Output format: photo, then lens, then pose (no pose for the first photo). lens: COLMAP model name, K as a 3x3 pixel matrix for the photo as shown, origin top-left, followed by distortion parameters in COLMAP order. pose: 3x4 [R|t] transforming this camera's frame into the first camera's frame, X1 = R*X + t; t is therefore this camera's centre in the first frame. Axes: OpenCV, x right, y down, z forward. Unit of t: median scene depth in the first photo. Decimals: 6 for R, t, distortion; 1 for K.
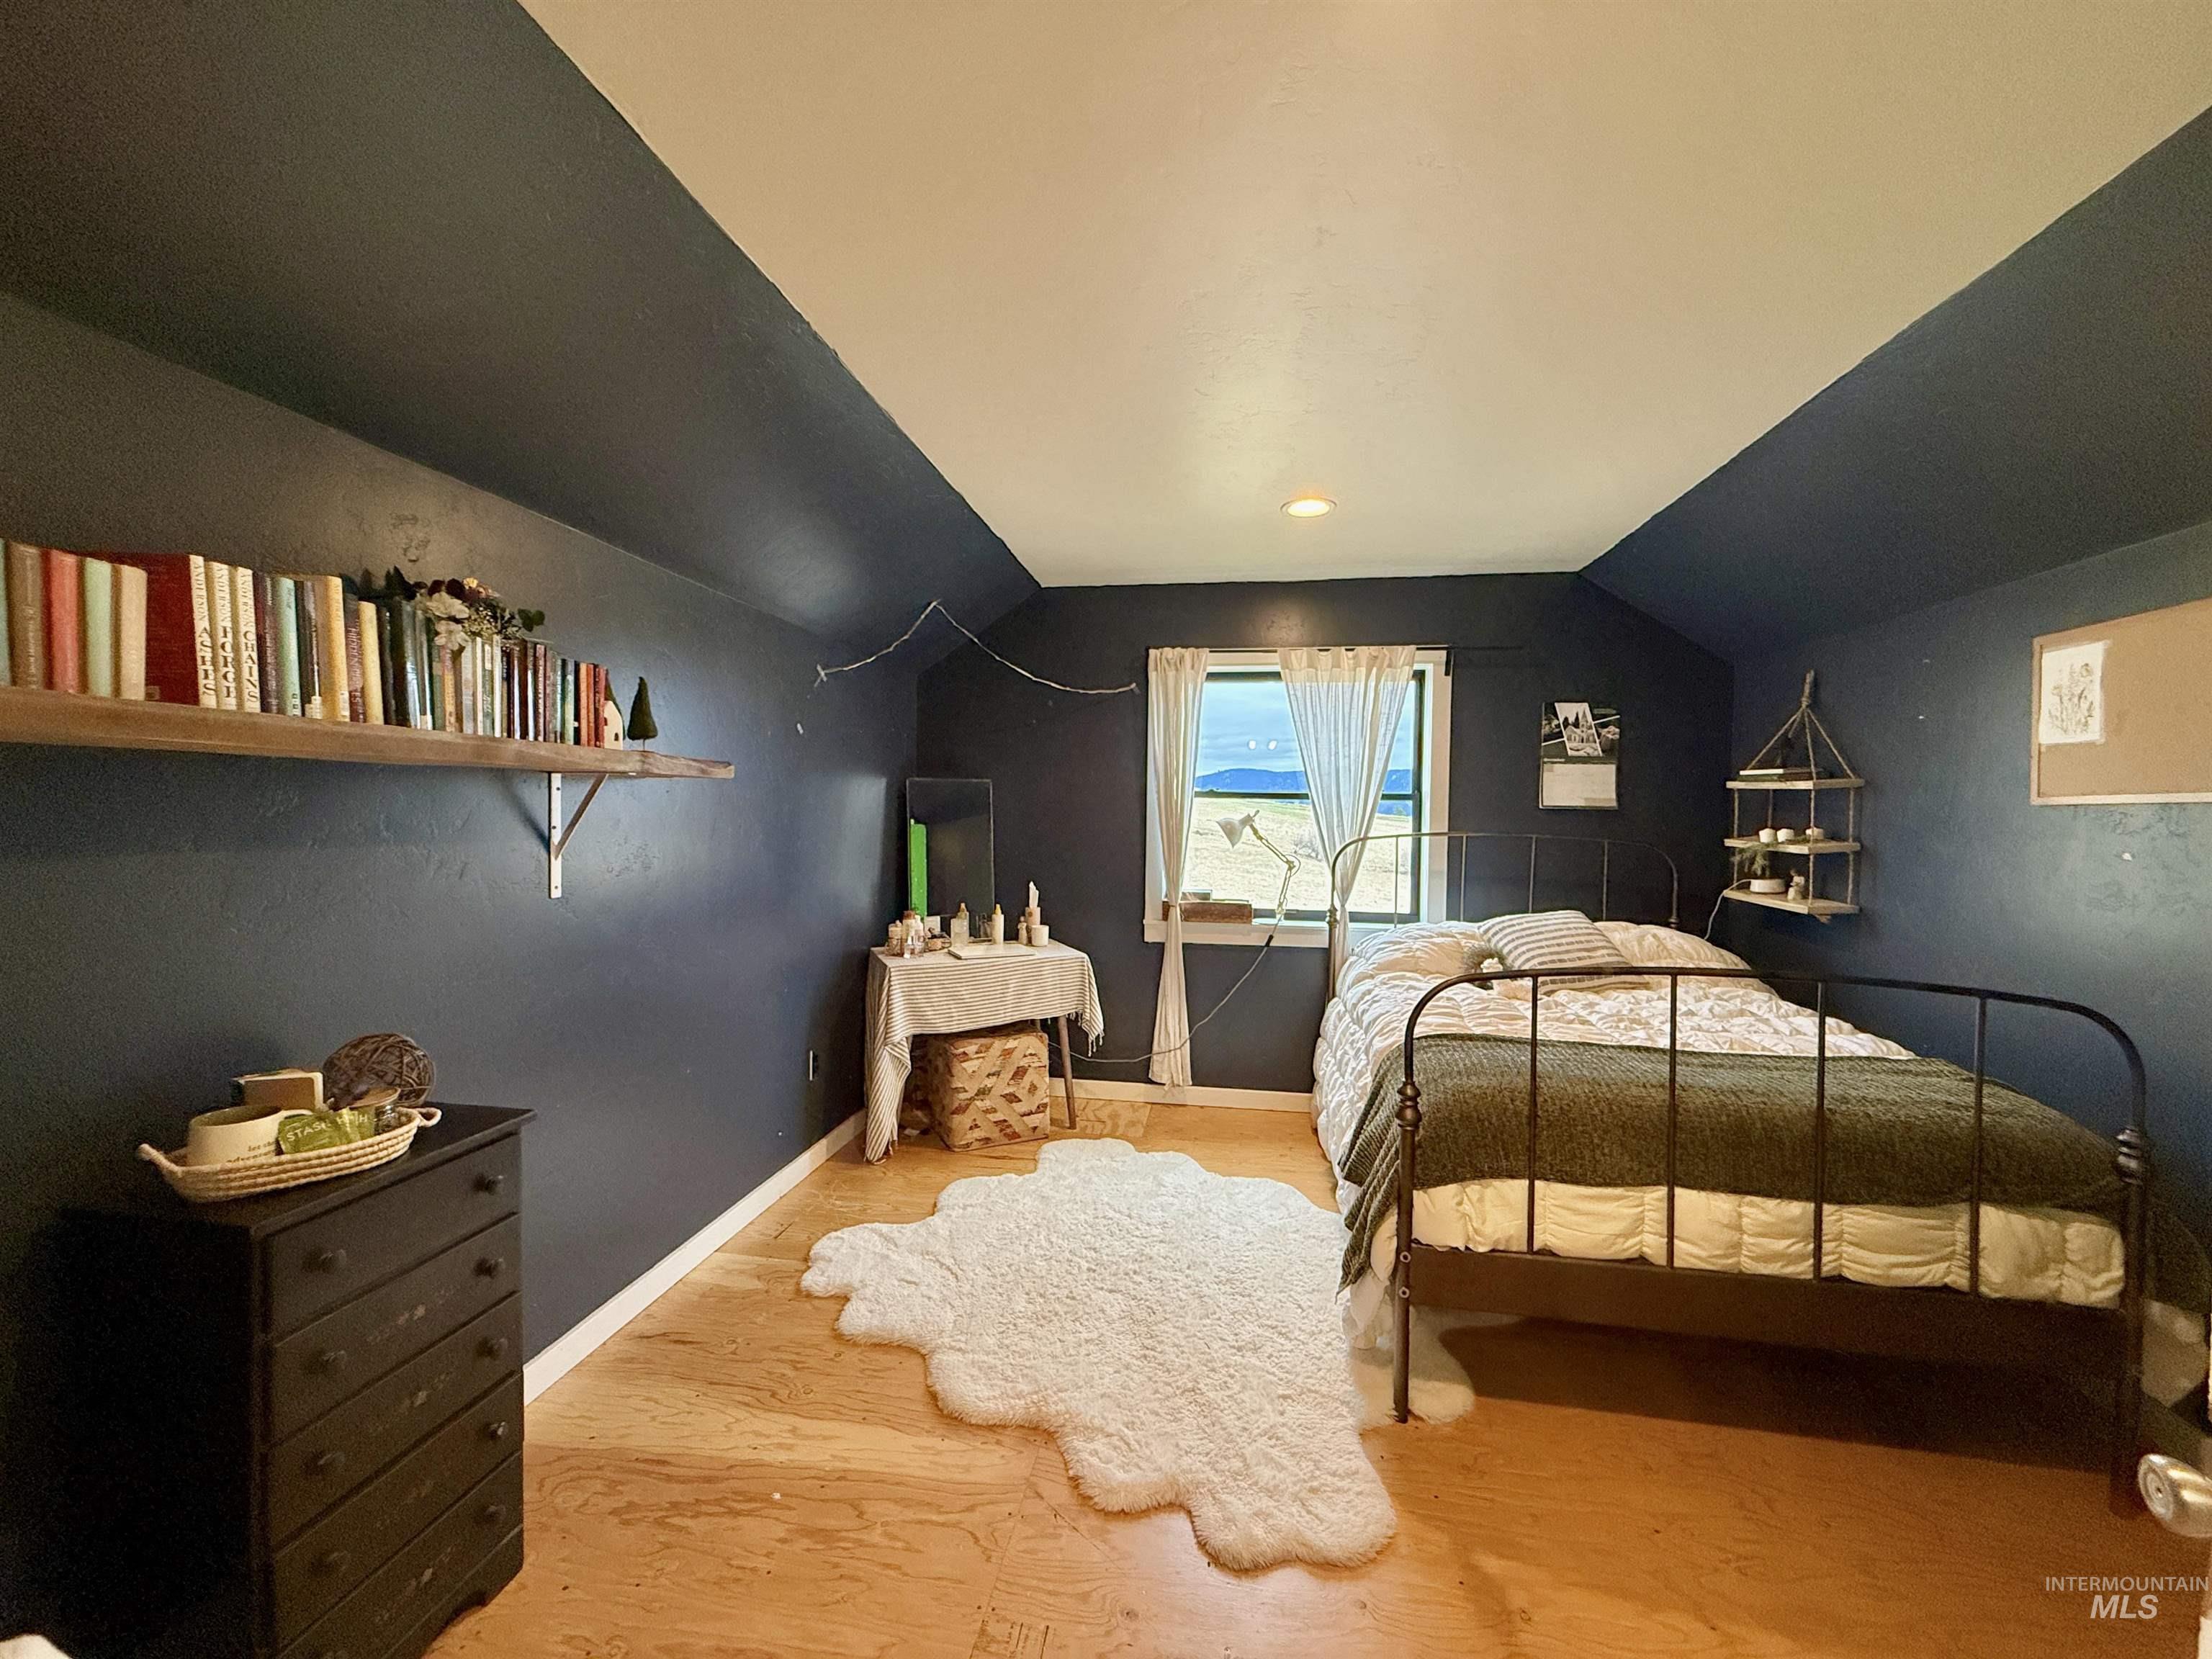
lens RADIAL K [[879.1, 0, 1099.7], [0, 879.1, 828.7], [0, 0, 1]] dist [0.000964, 0.000200]
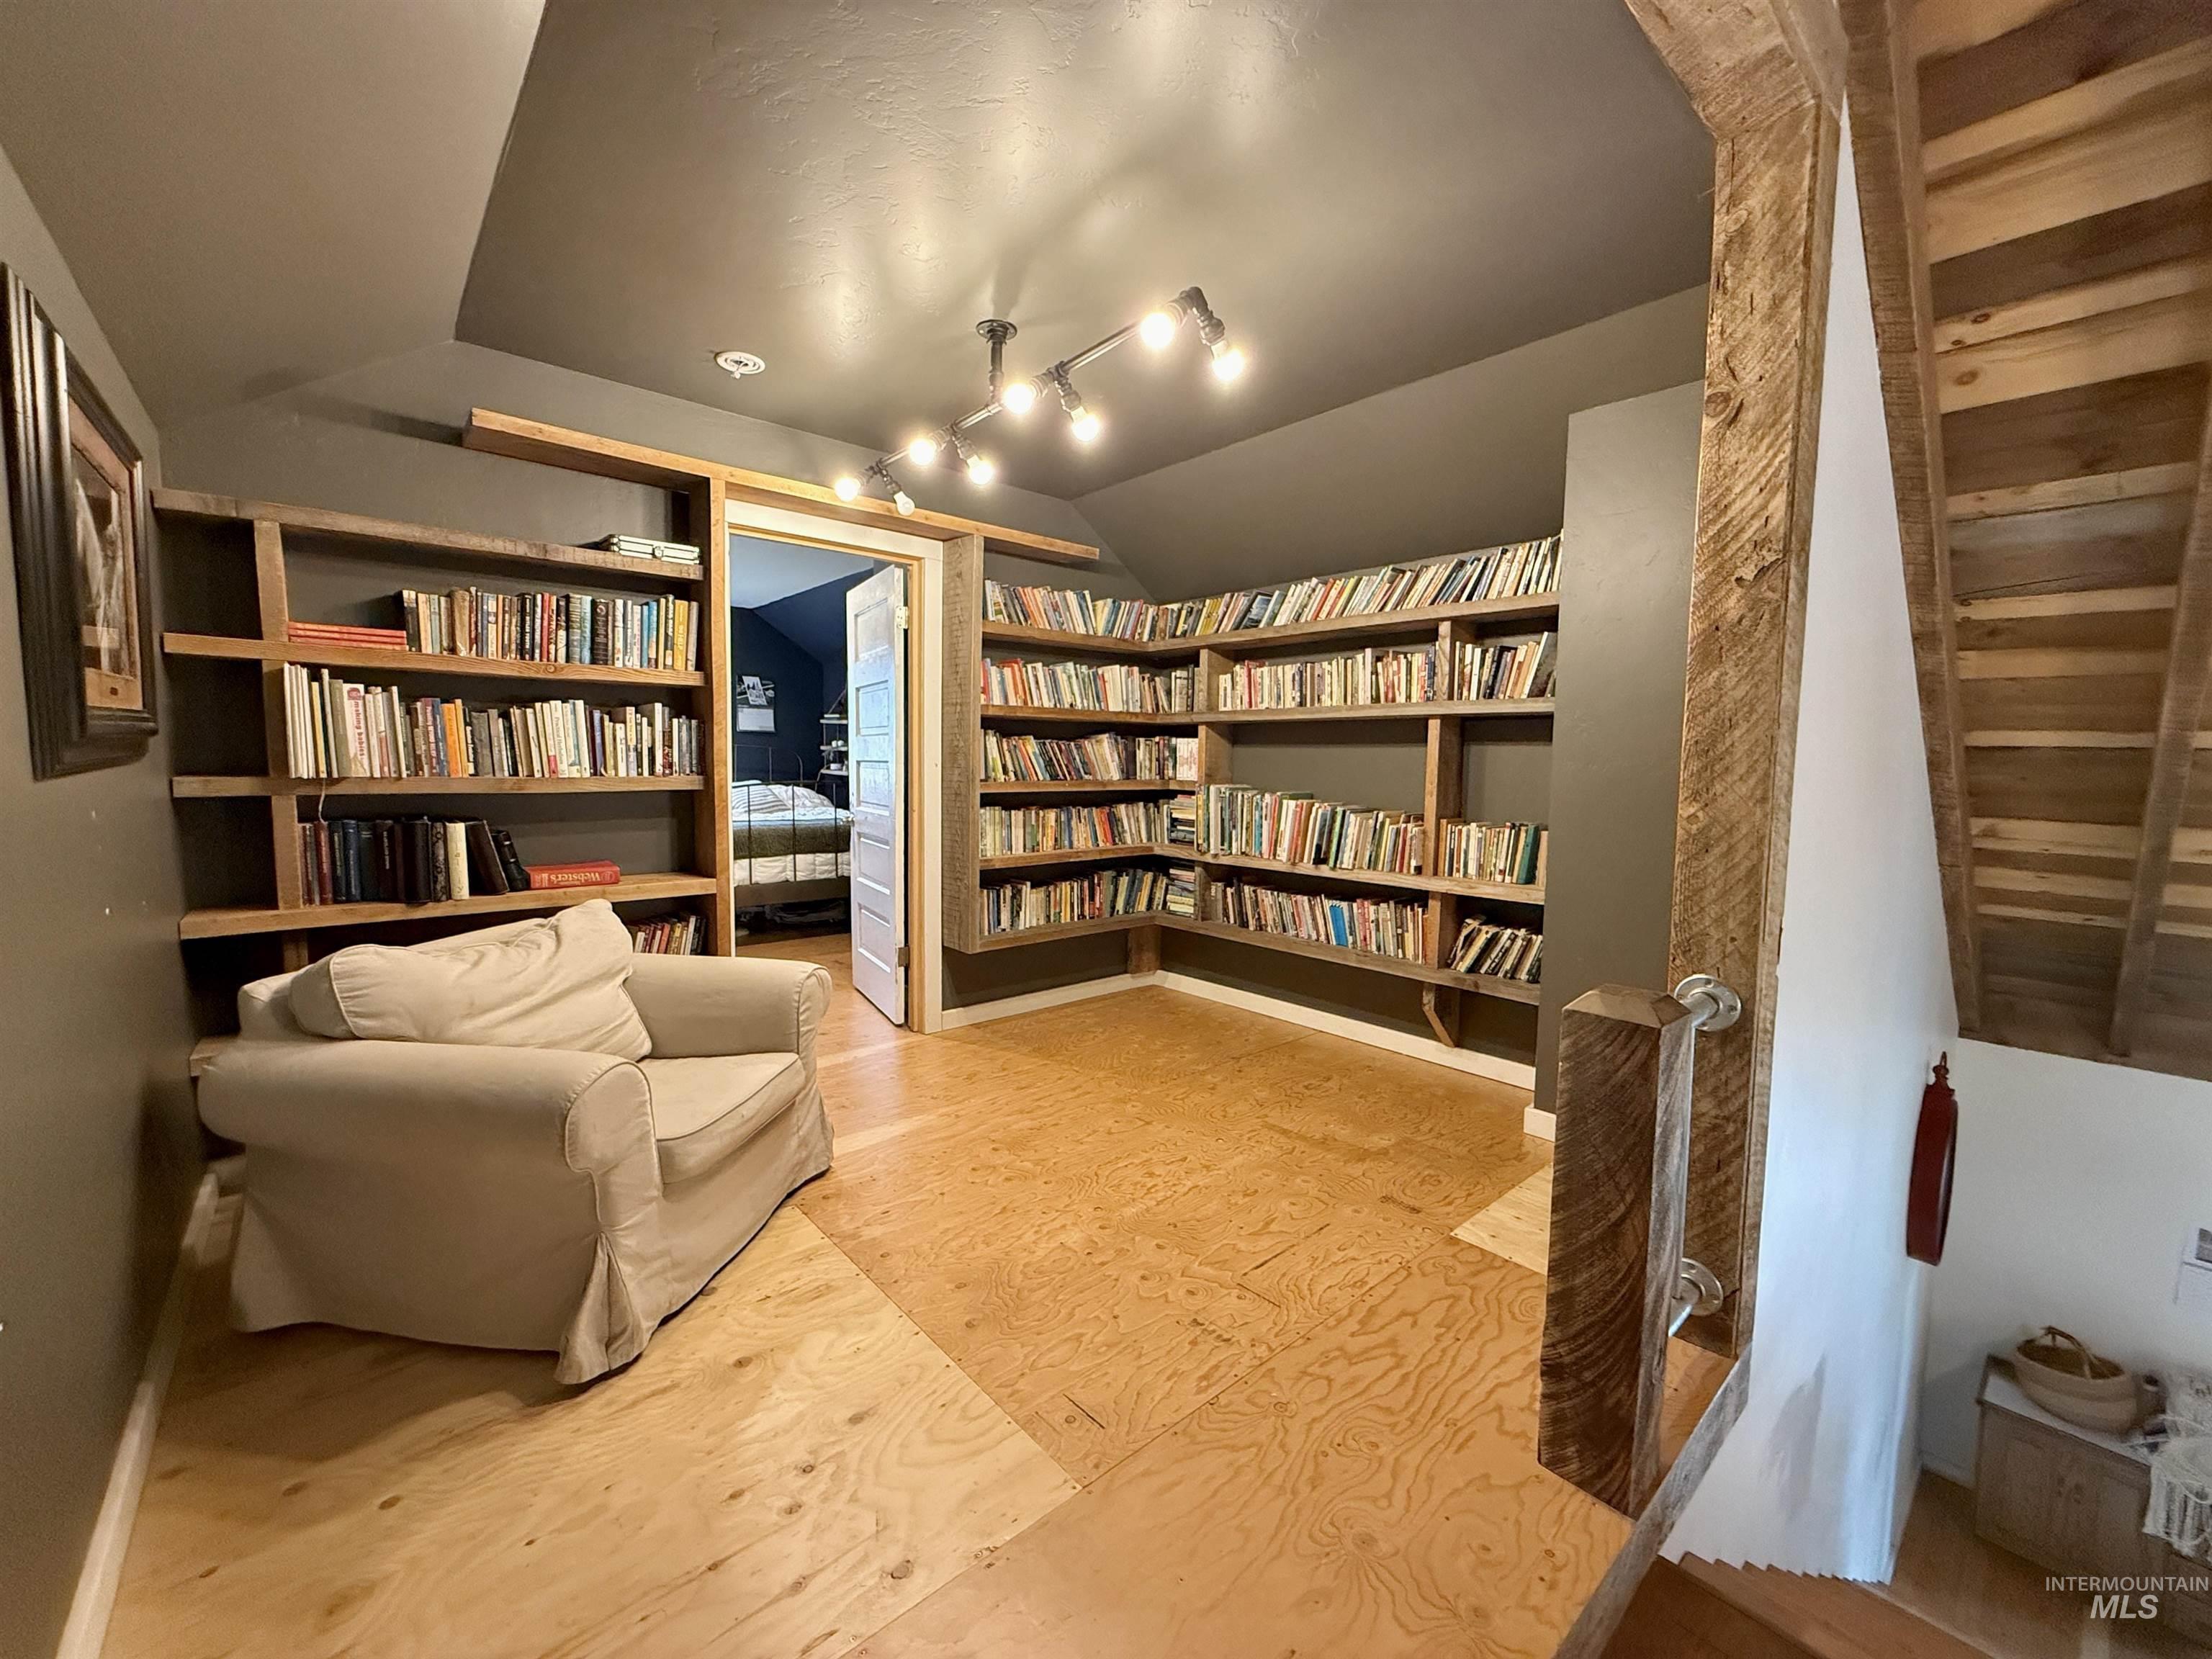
lens RADIAL K [[879.1, 0, 1099.7], [0, 879.1, 828.7], [0, 0, 1]] dist [0.000964, 0.000200]
pose [[0.636427, -0.063112, 0.768751, -0.578776], [0.009713, 0.997224, 0.073828, 0.066018], [-0.771276, -0.039519, 0.635273, -0.999391]]
